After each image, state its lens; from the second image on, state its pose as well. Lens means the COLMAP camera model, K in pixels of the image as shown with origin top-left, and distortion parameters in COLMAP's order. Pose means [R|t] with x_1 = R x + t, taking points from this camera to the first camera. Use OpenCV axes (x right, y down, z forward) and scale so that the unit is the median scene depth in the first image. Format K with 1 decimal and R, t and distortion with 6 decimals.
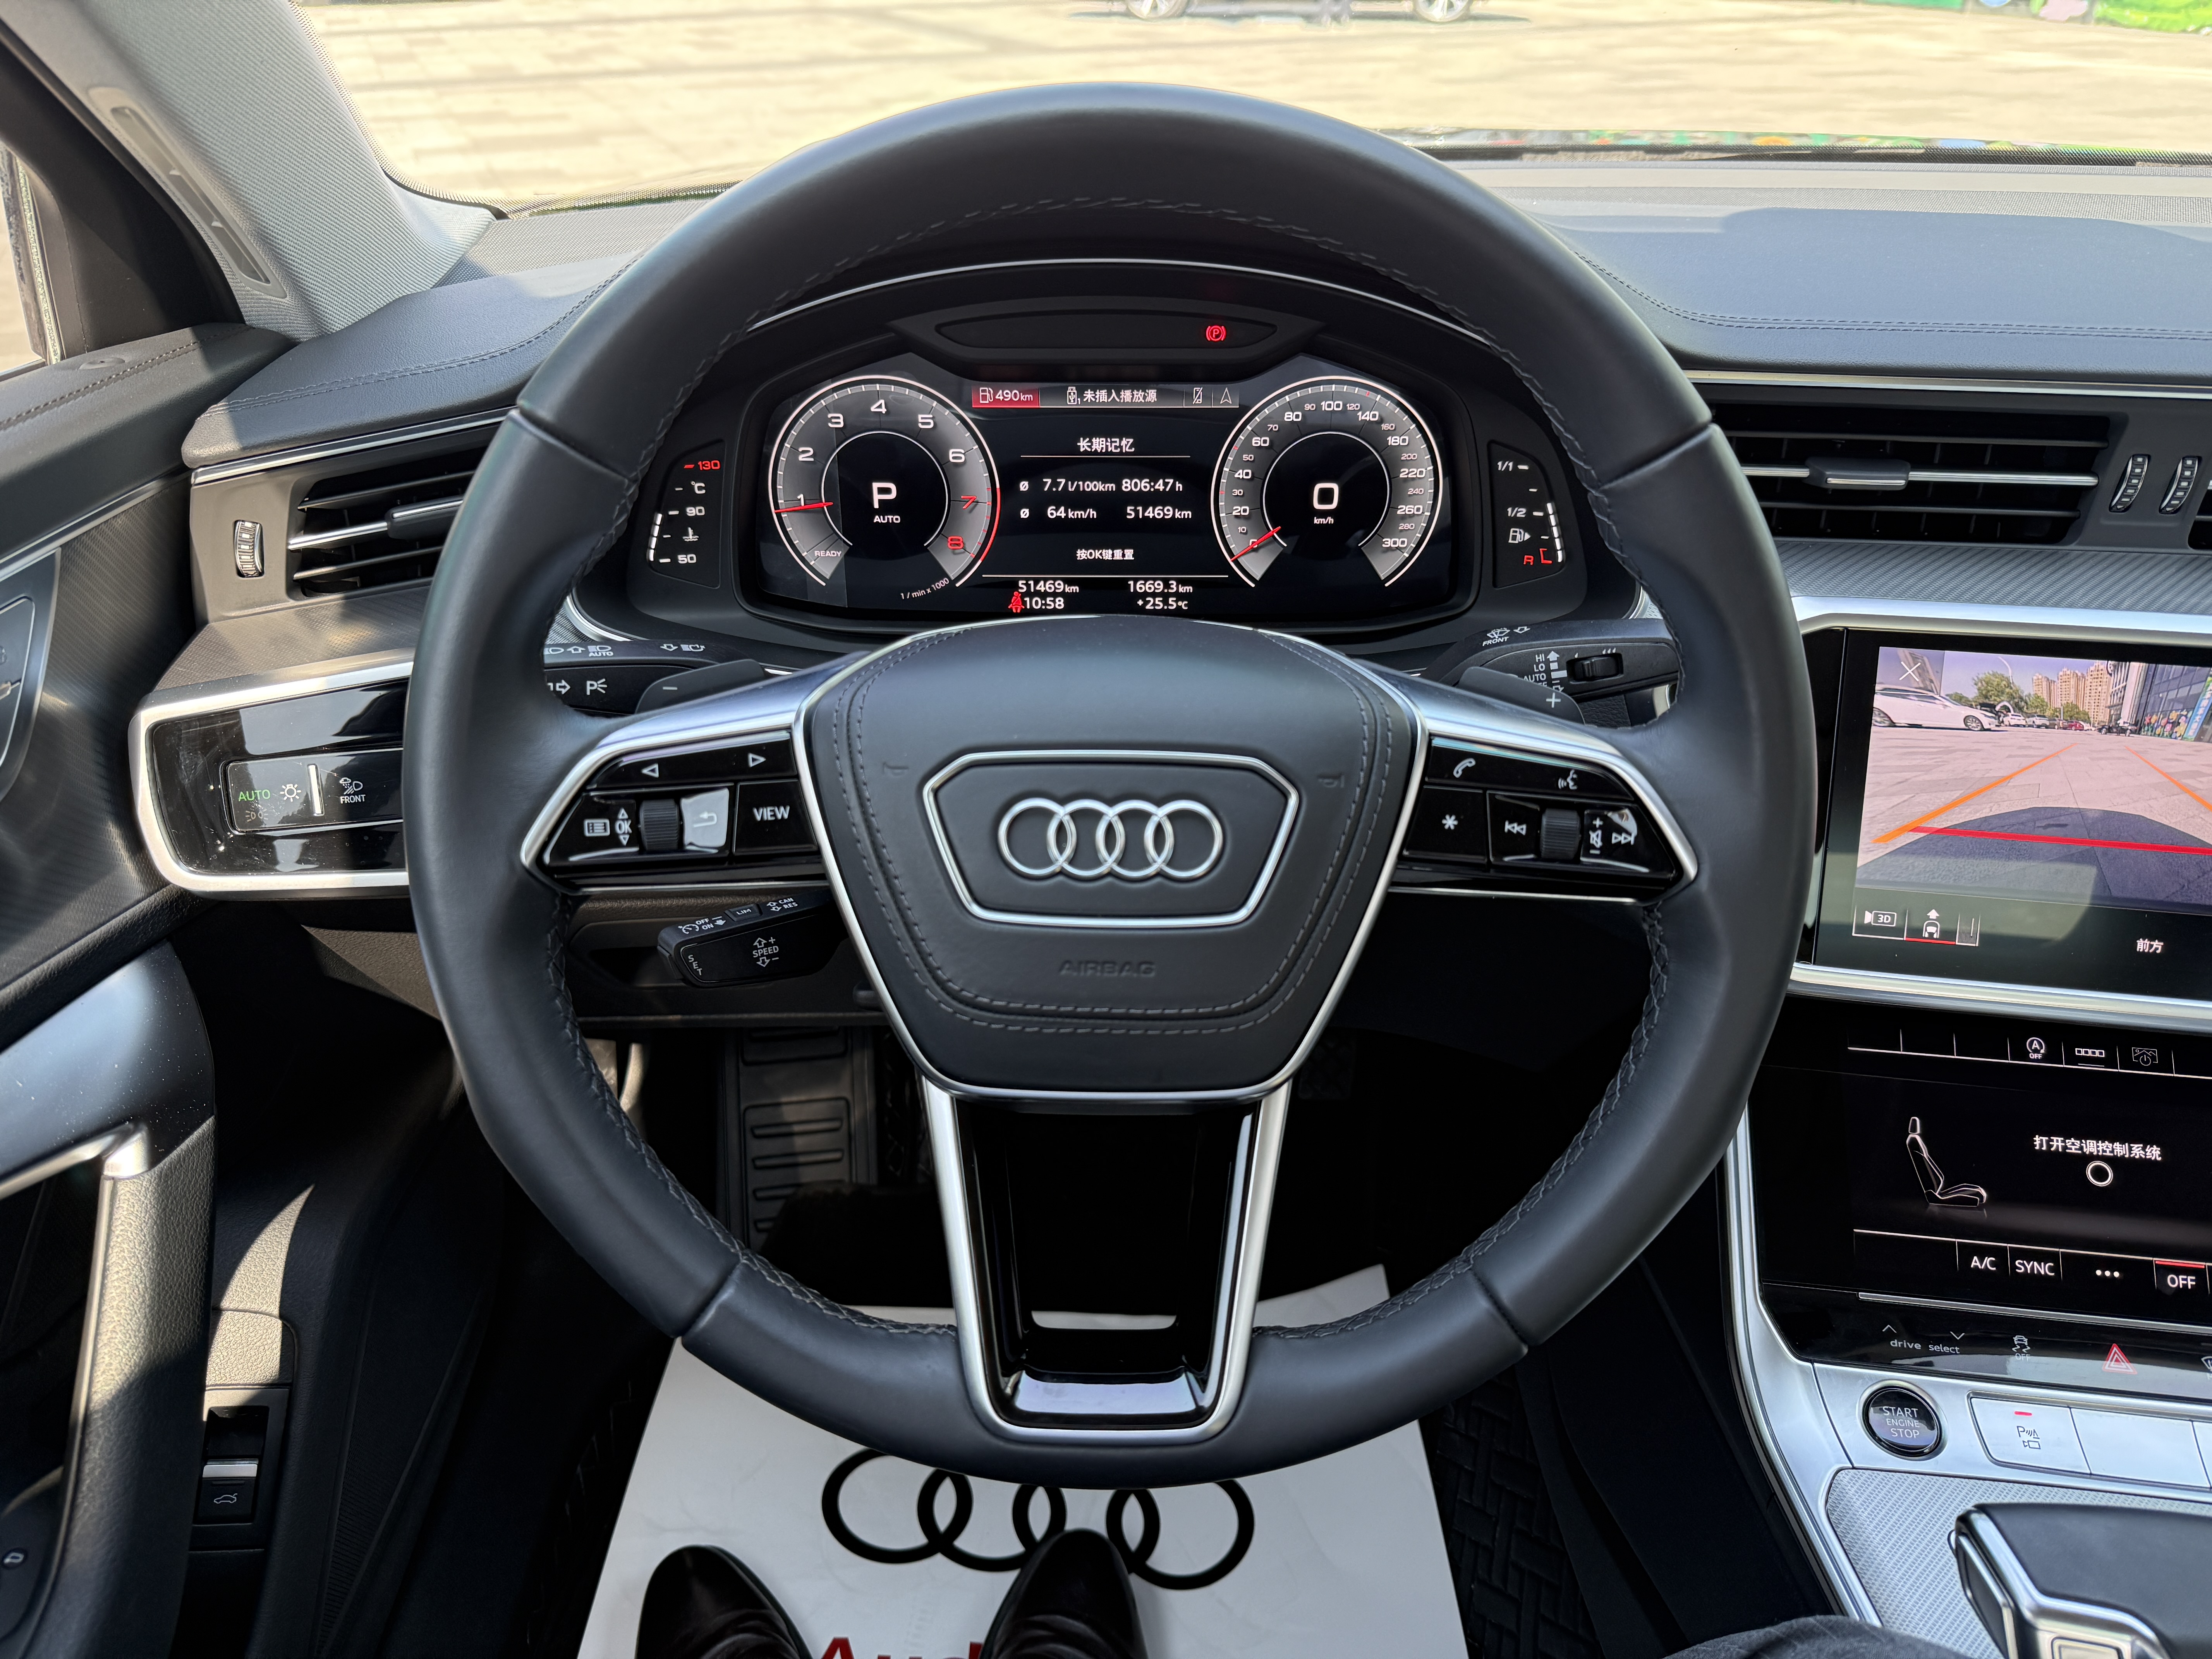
lens RADIAL K [[1566.9, 0, 1106.0], [0, 1566.9, 829.5], [0, 0, 1]] dist [0.031648, -0.054313]
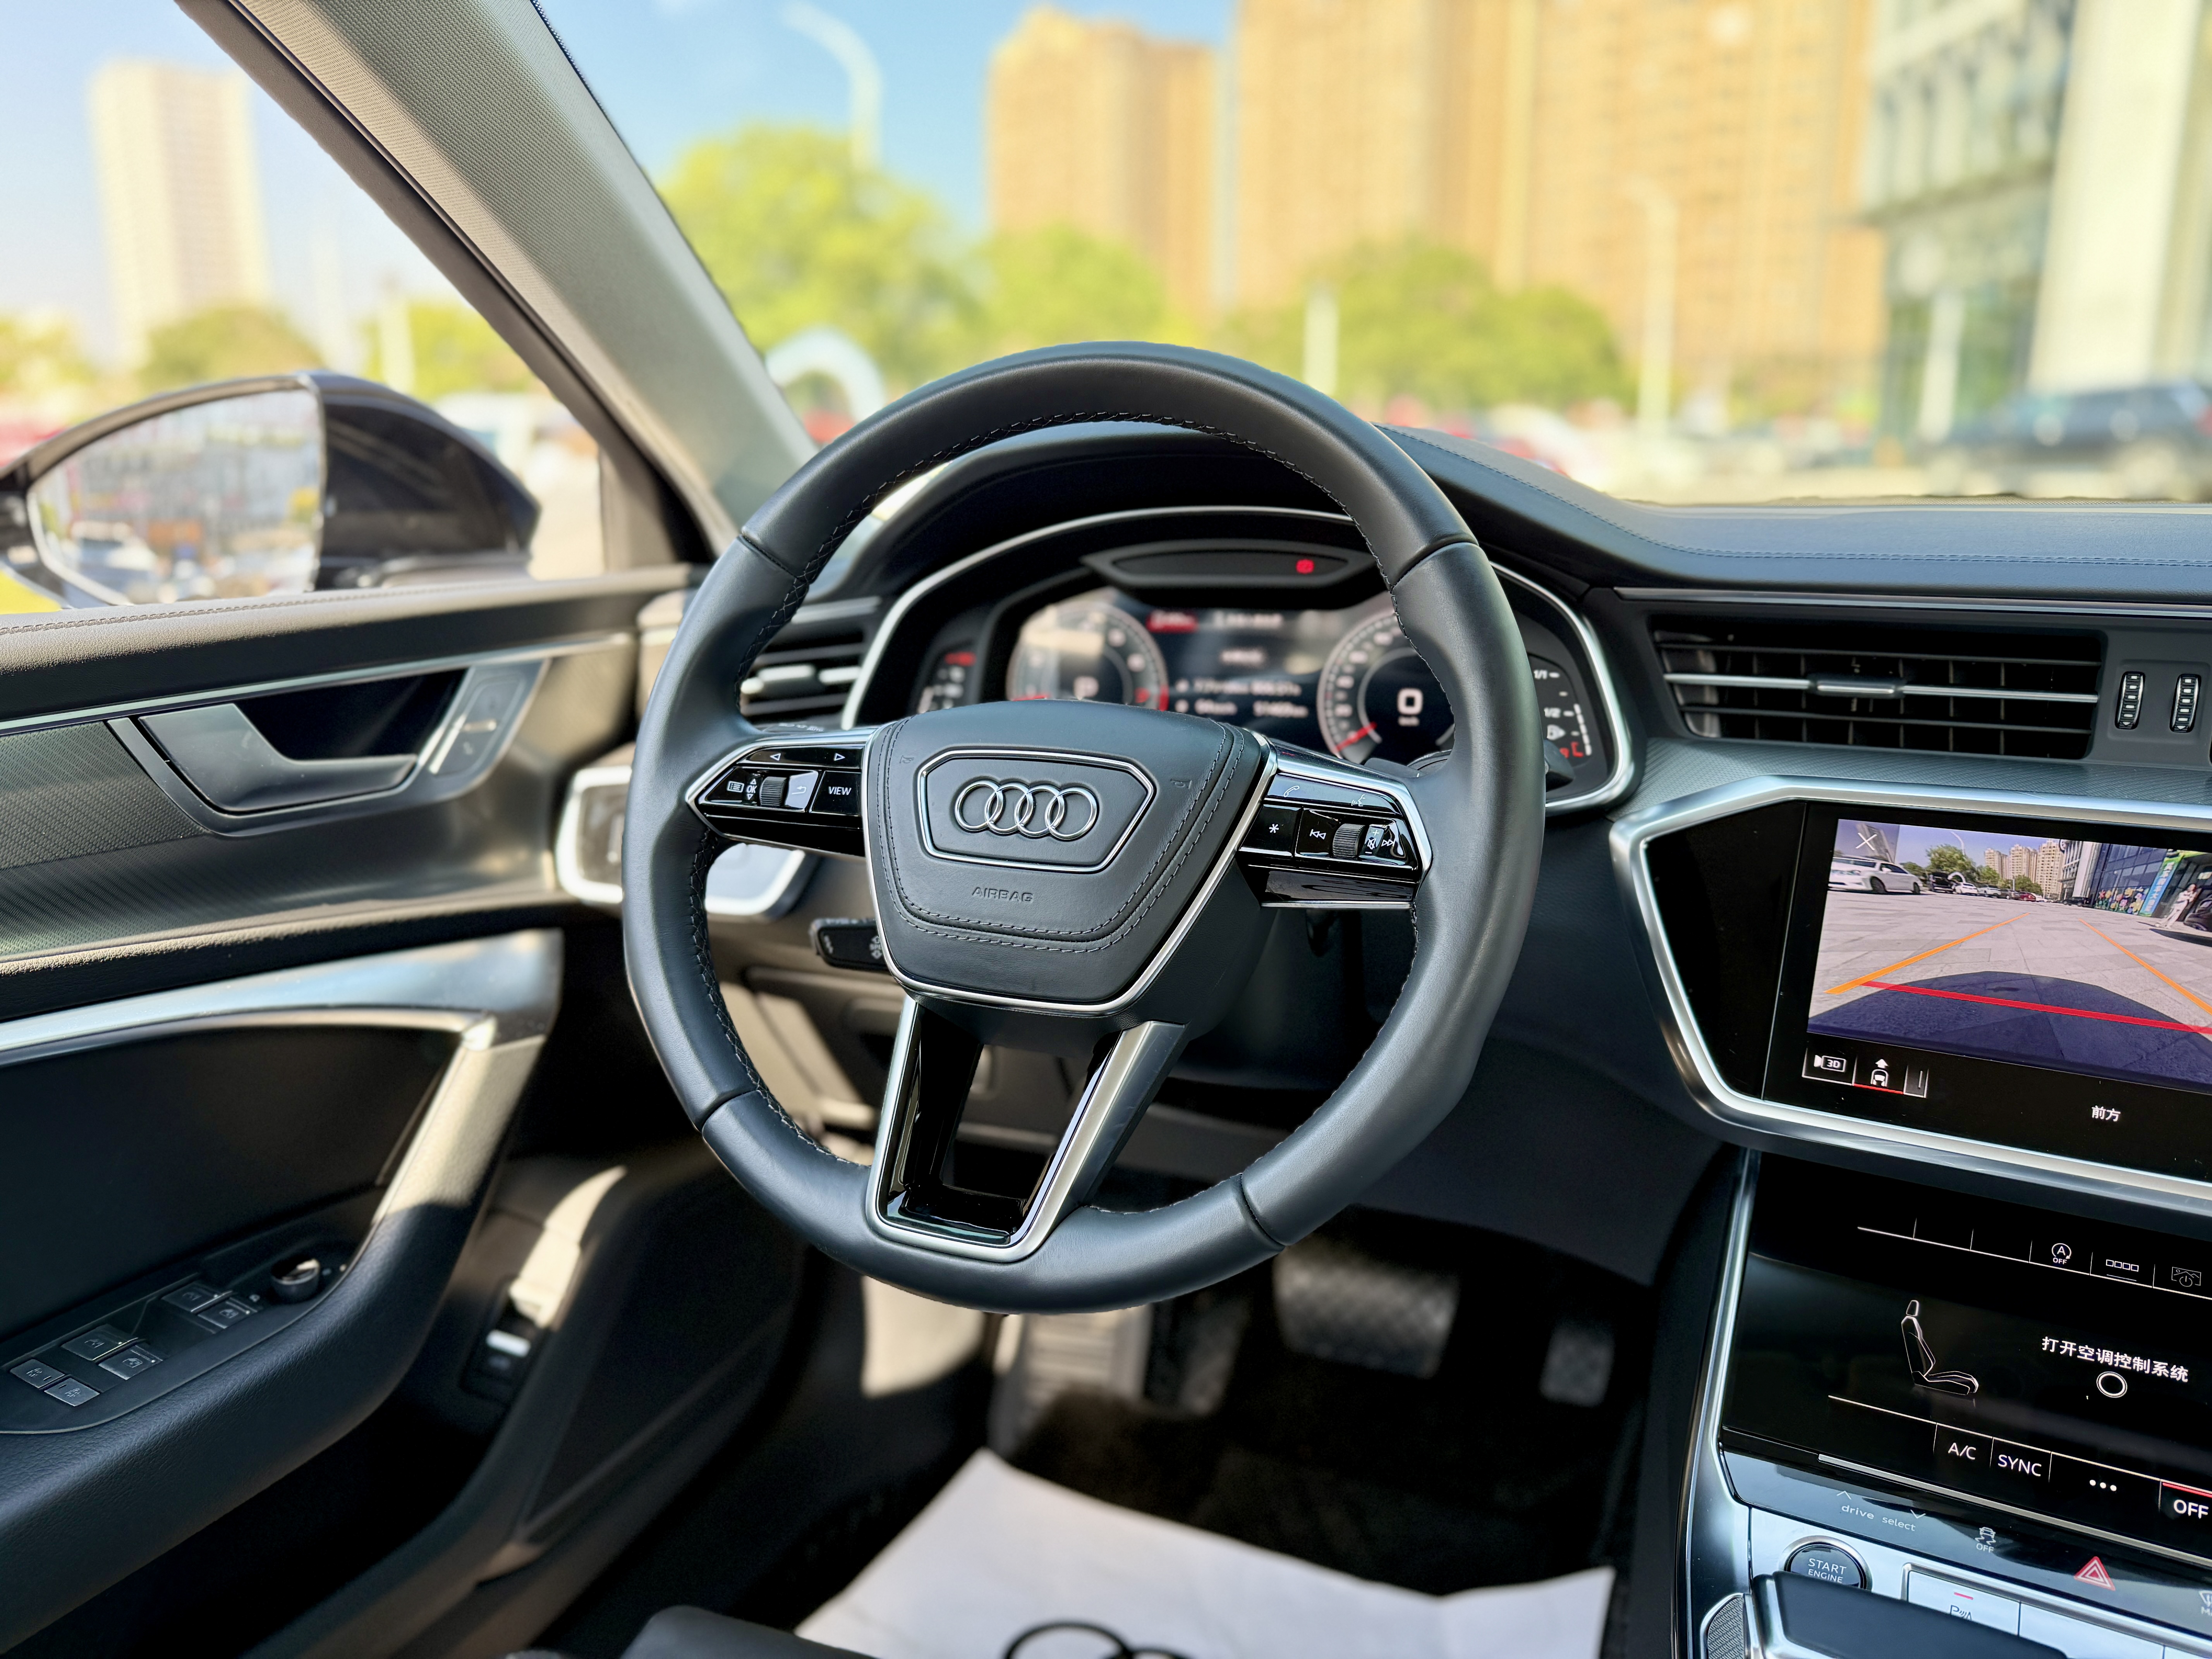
lens RADIAL K [[1566.9, 0, 1106.0], [0, 1566.9, 829.5], [0, 0, 1]] dist [0.031648, -0.054313]
pose [[0.918100, 0.066542, -0.390723, 0.421358], [-0.178461, 0.949625, -0.257612, 0.252706], [0.353898, 0.306243, 0.883726, -0.156066]]
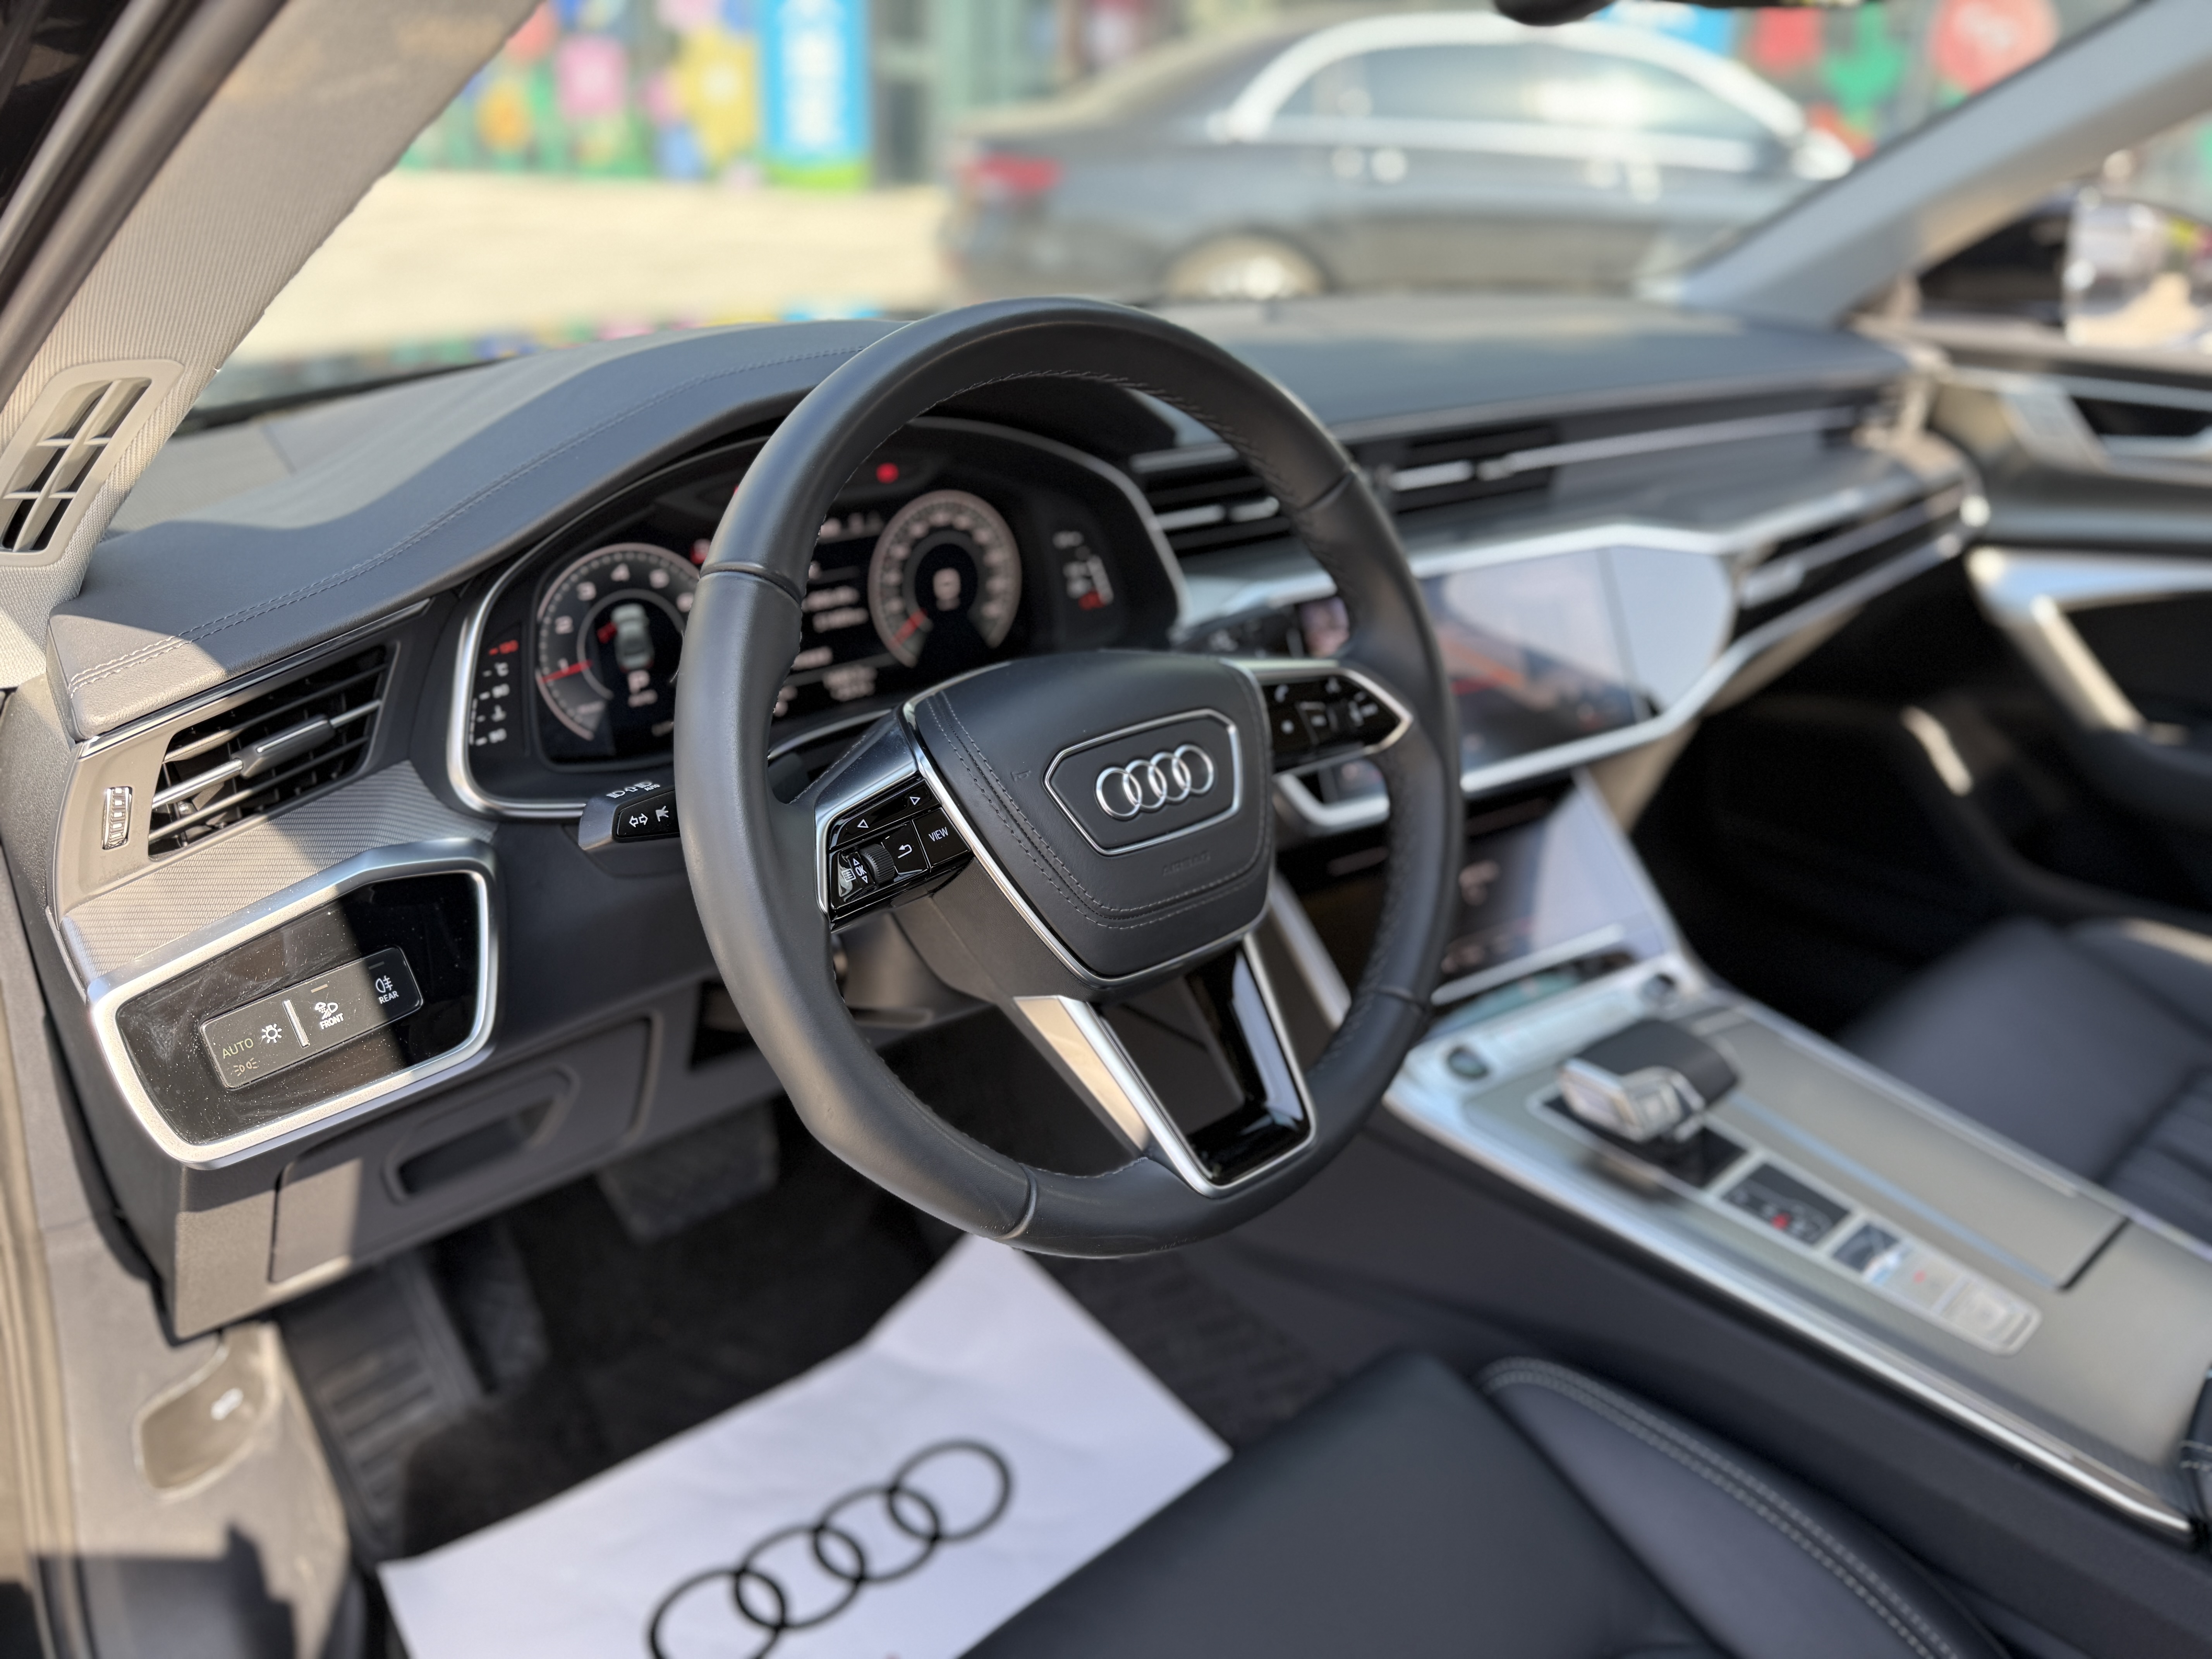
lens RADIAL K [[1566.9, 0, 1106.0], [0, 1566.9, 829.5], [0, 0, 1]] dist [0.031648, -0.054313]
pose [[0.755307, -0.262598, 0.600461, -0.625802], [0.317753, 0.948056, 0.014916, 0.007608], [-0.573187, 0.179532, 0.799515, -0.104973]]
